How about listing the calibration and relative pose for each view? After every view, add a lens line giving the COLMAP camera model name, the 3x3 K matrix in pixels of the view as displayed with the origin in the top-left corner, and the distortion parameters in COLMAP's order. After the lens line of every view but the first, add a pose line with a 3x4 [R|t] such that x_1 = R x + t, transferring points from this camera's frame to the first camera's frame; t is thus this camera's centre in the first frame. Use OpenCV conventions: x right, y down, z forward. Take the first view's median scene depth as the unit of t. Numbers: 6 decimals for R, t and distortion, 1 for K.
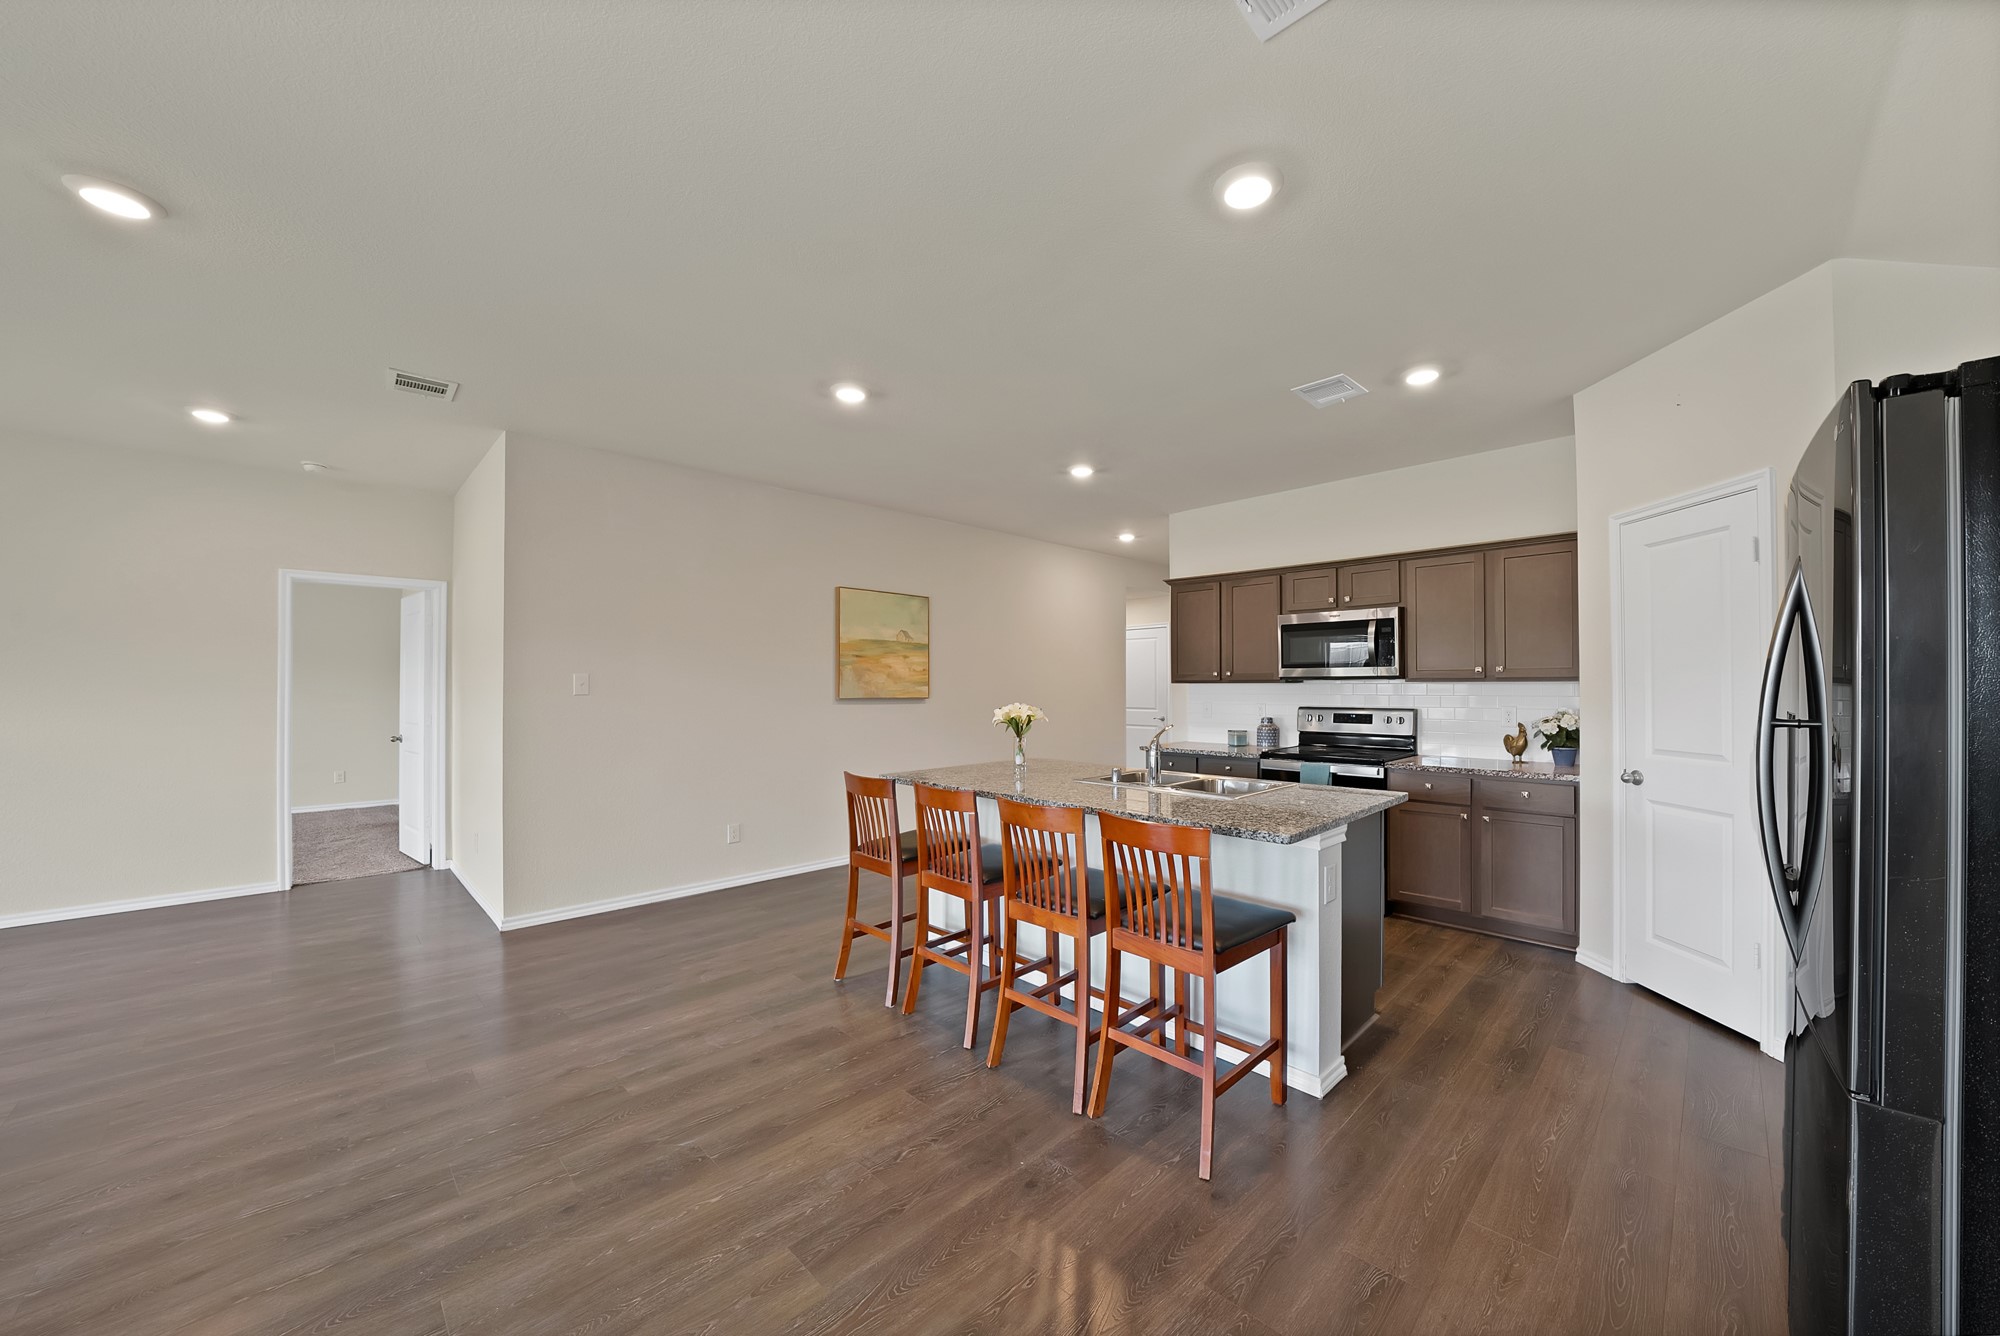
lens RADIAL K [[723.7, 0, 1029.7], [0, 723.7, 676.8], [0, 0, 1]] dist [-0.023767, 0.002582]
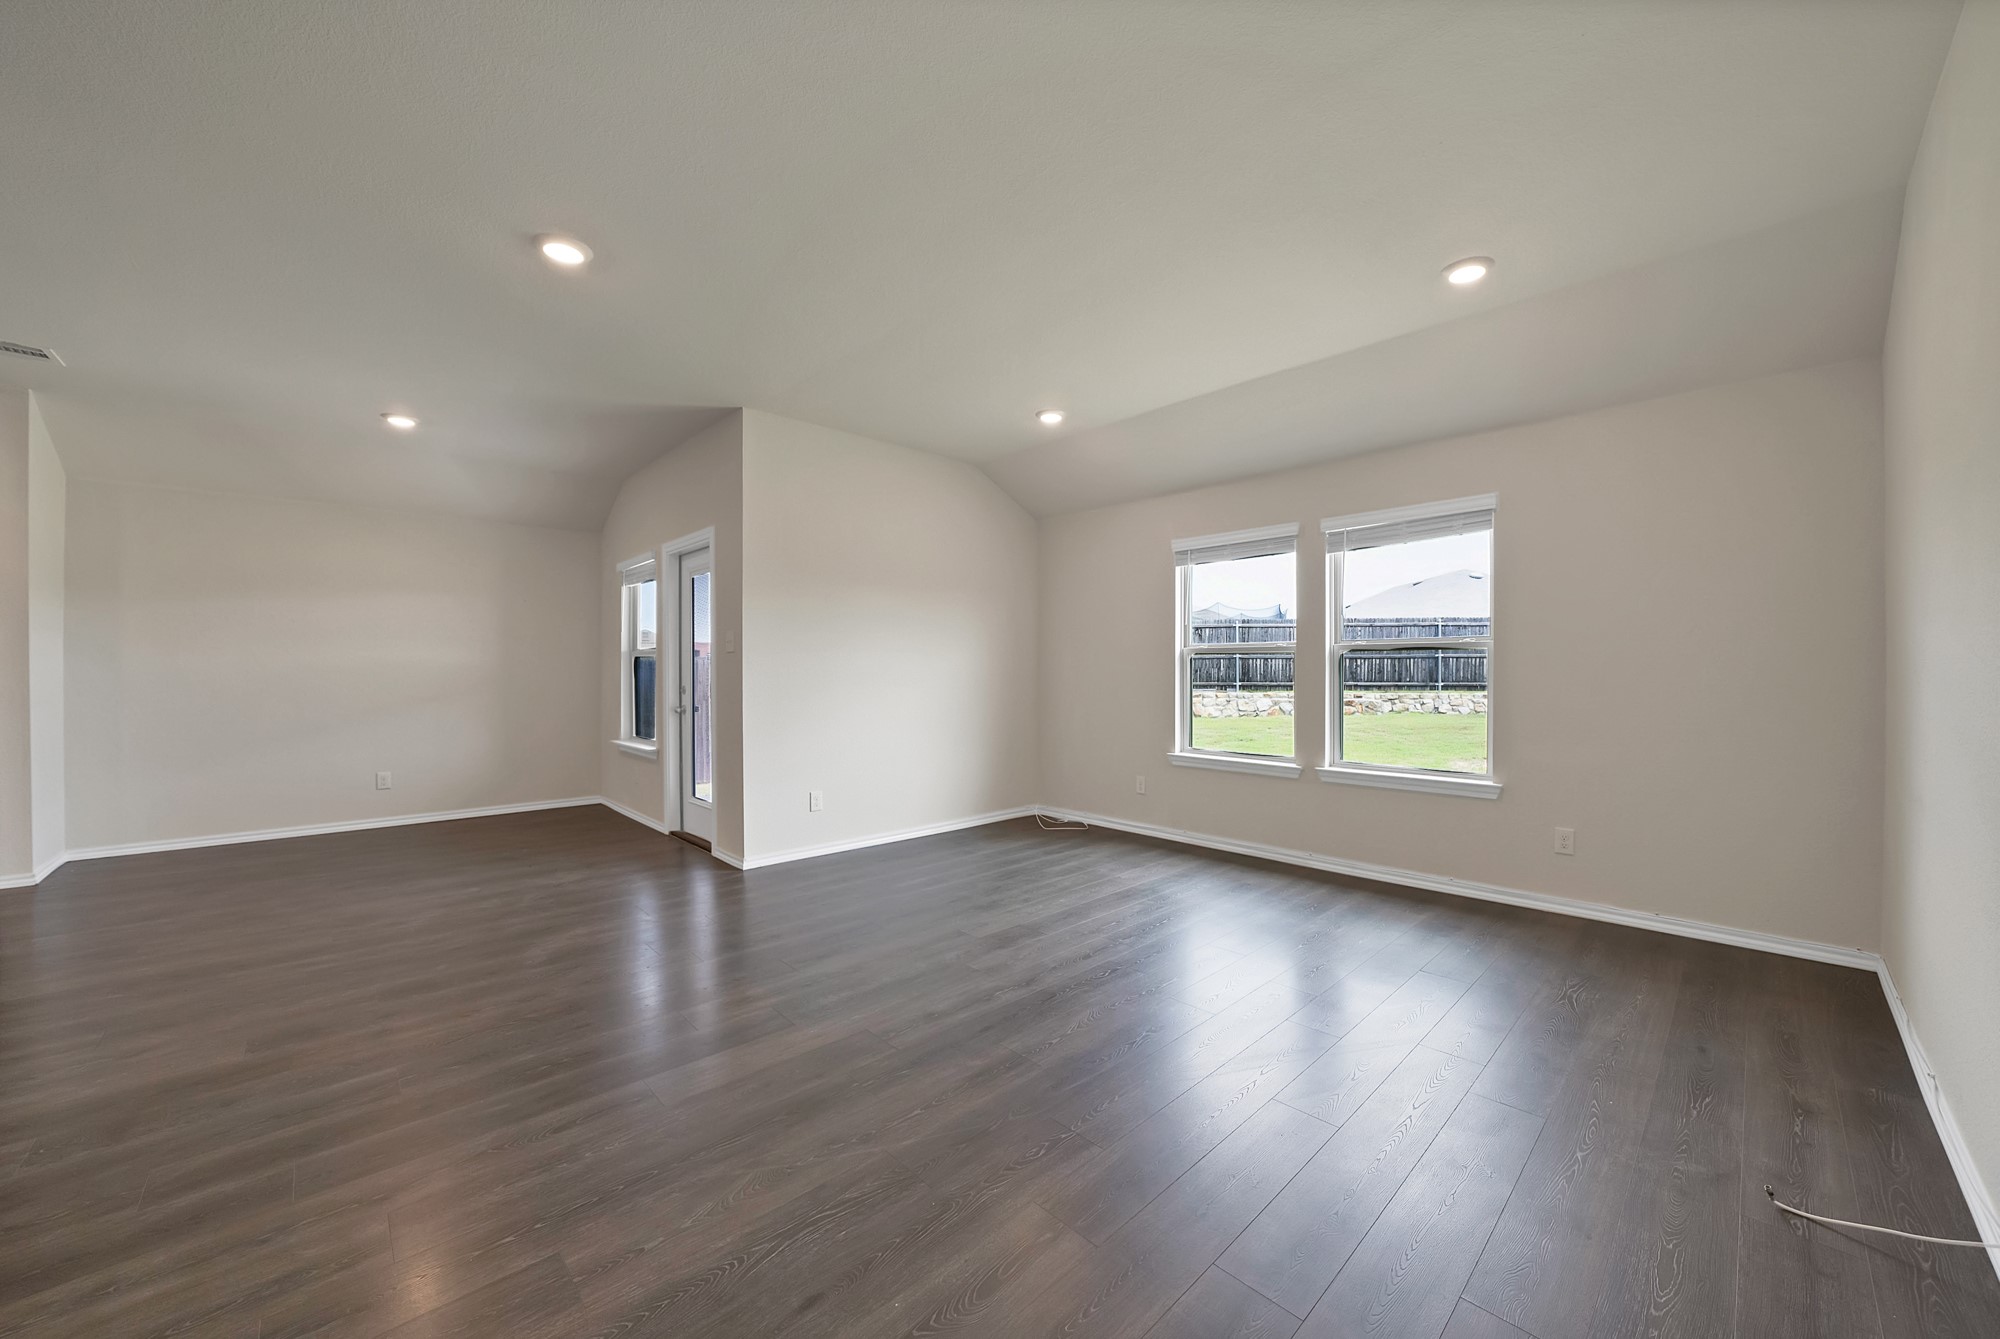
lens RADIAL K [[723.7, 0, 1029.7], [0, 723.7, 678.3], [0, 0, 1]] dist [-0.023767, 0.002582]
pose [[-0.999903, 0.002075, 0.013743, -0.950300], [0.002011, 0.999987, -0.004649, 0.046613], [-0.013753, -0.004621, -0.999895, 0.995404]]
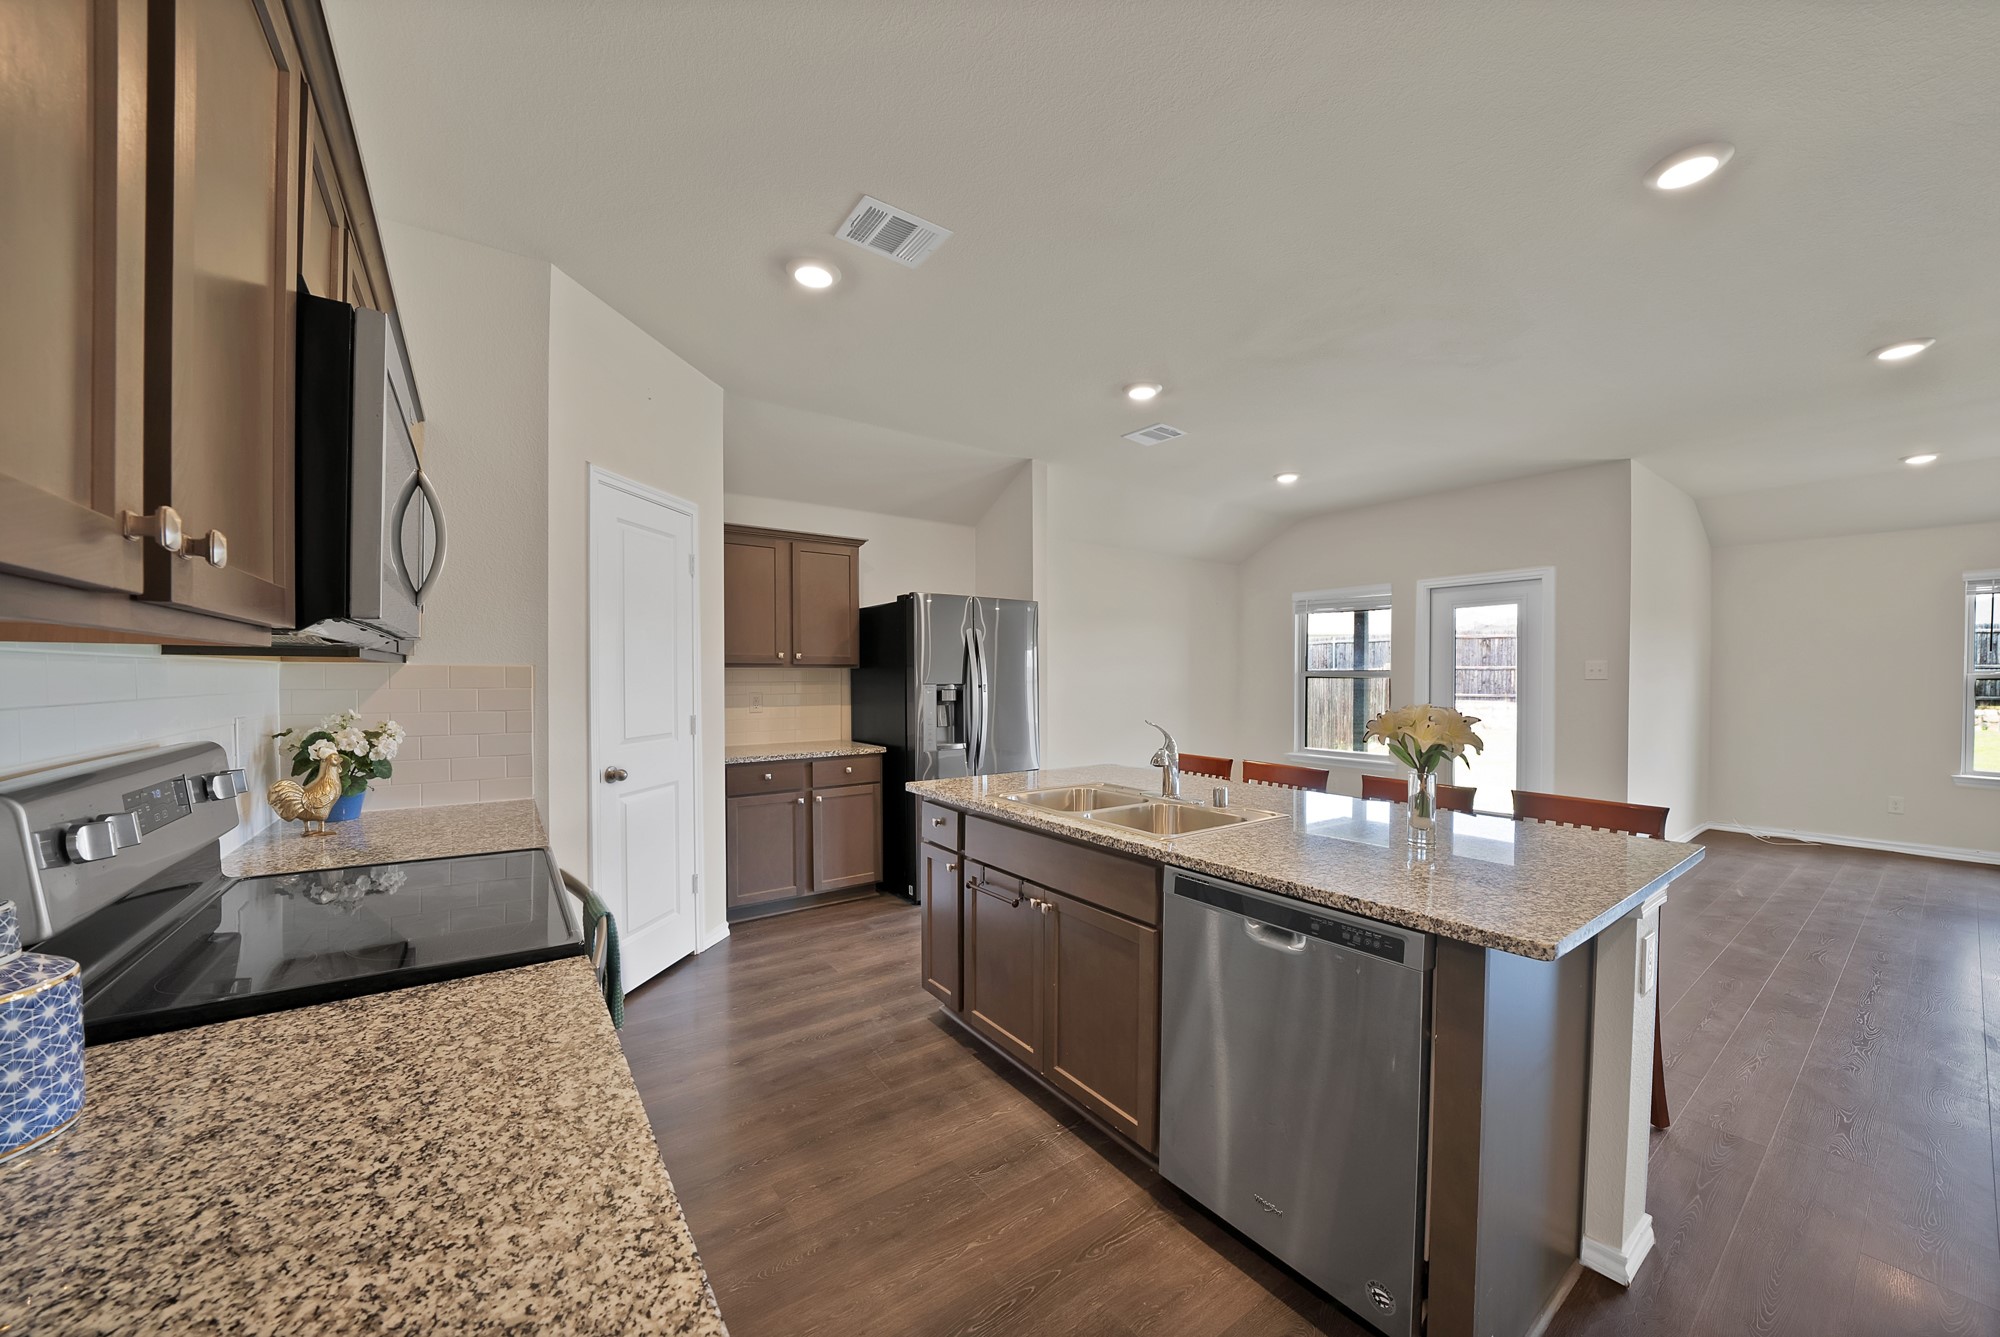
lens RADIAL K [[727.6, 0, 998.1], [0, 727.6, 674.4], [0, 0, 1]] dist [-0.025568, 0.002688]
pose [[-0.985110, -0.003757, 0.171885, 0.149049], [-0.006378, 0.999872, -0.014697, 0.018203], [-0.171808, -0.015575, -0.985007, 1.221463]]
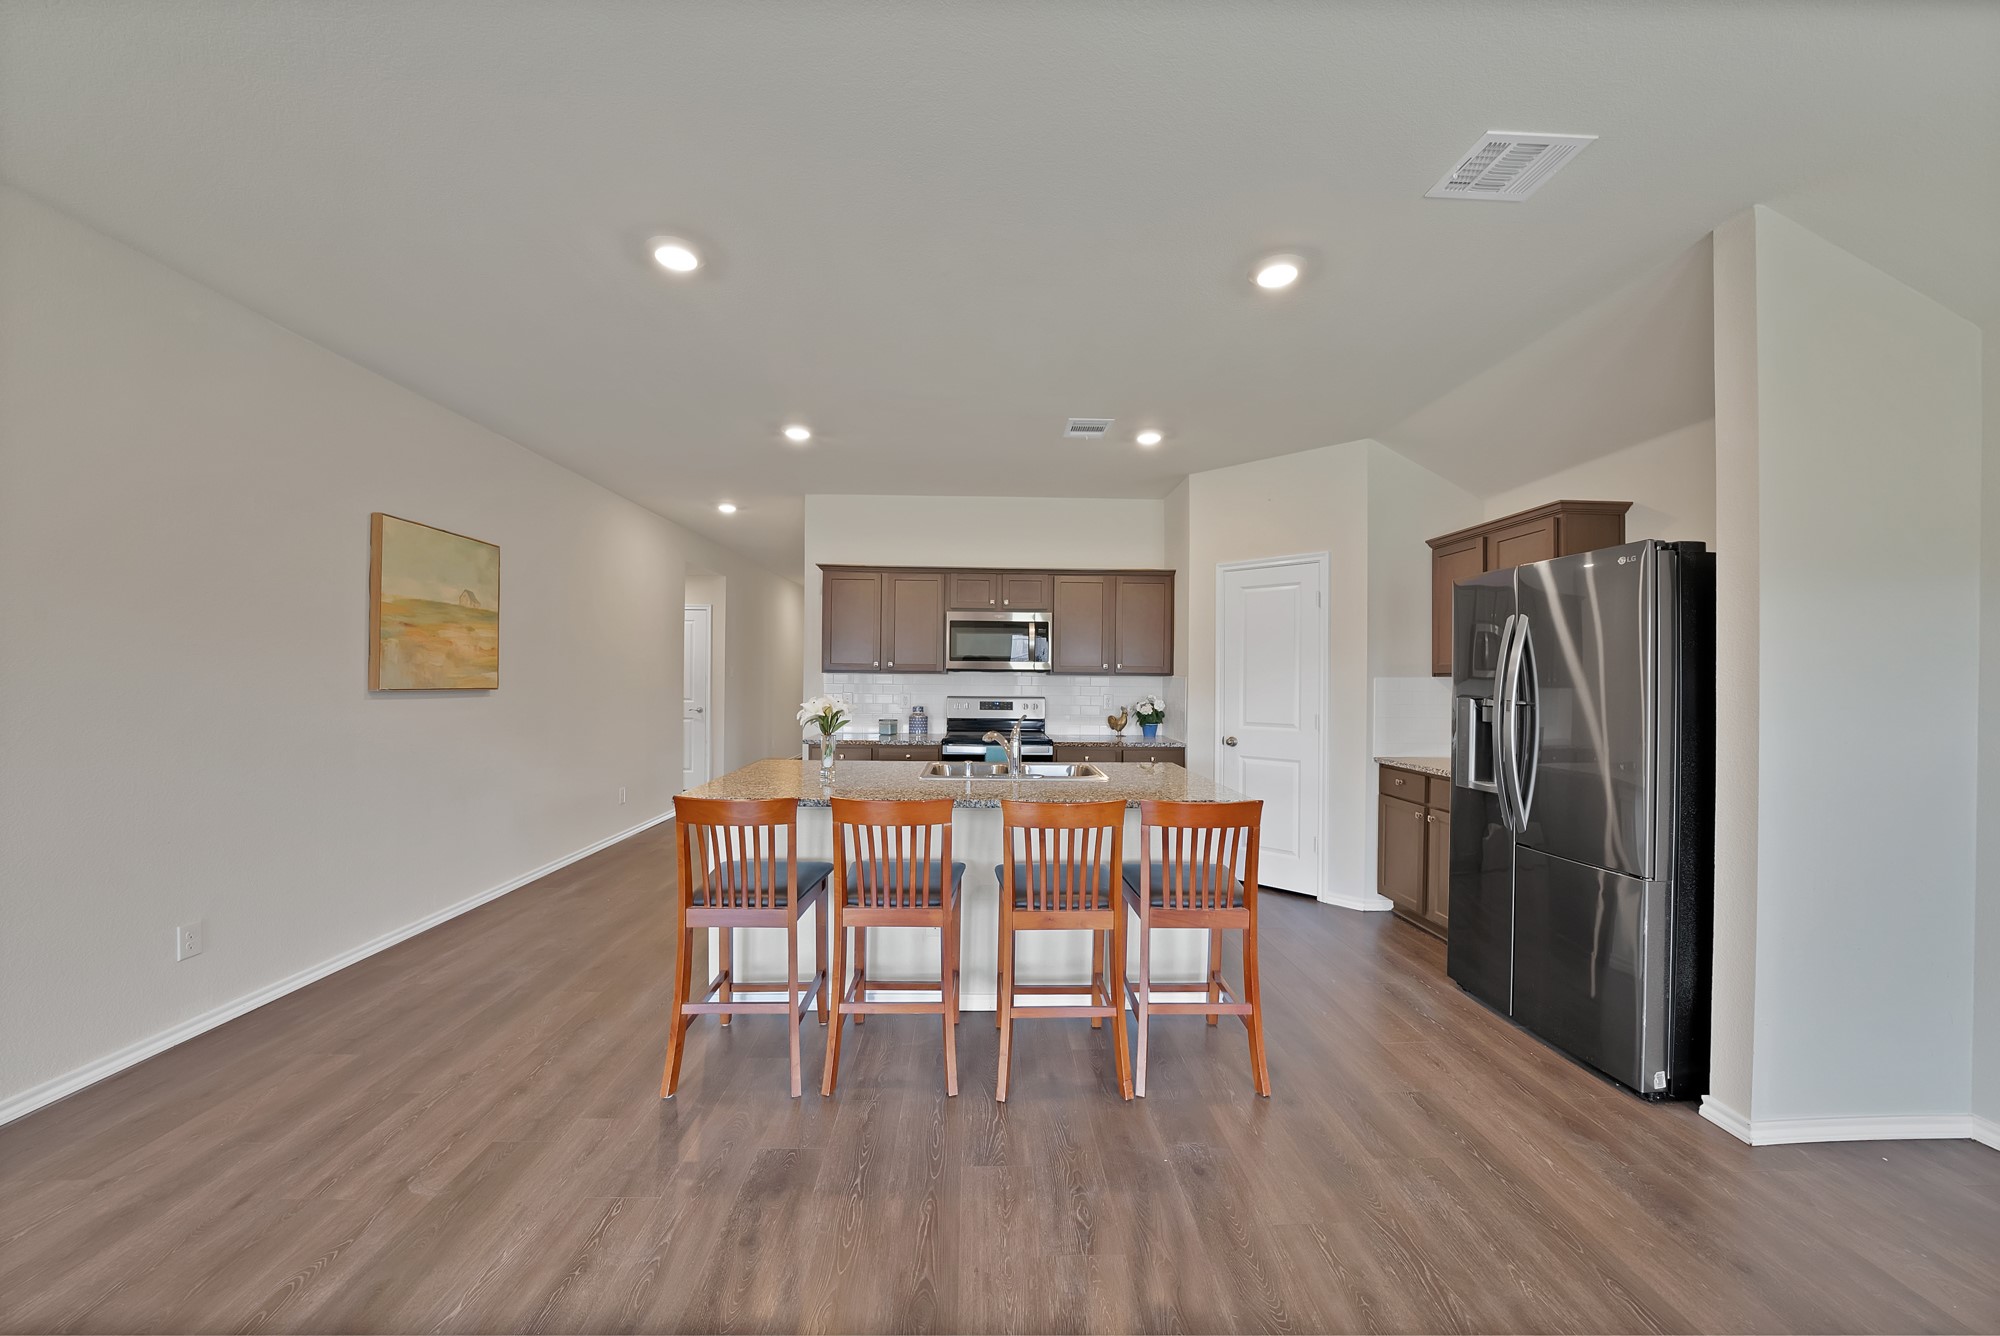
lens RADIAL K [[708.3, 0, 998.1], [0, 708.3, 673.2], [0, 0, 1]] dist [-0.023518, 0.000084]
pose [[0.693439, 0.012276, 0.720411, -0.380889], [-0.020970, 0.999775, 0.003149, 0.002316], [-0.720210, -0.017291, 0.693541, 0.219193]]
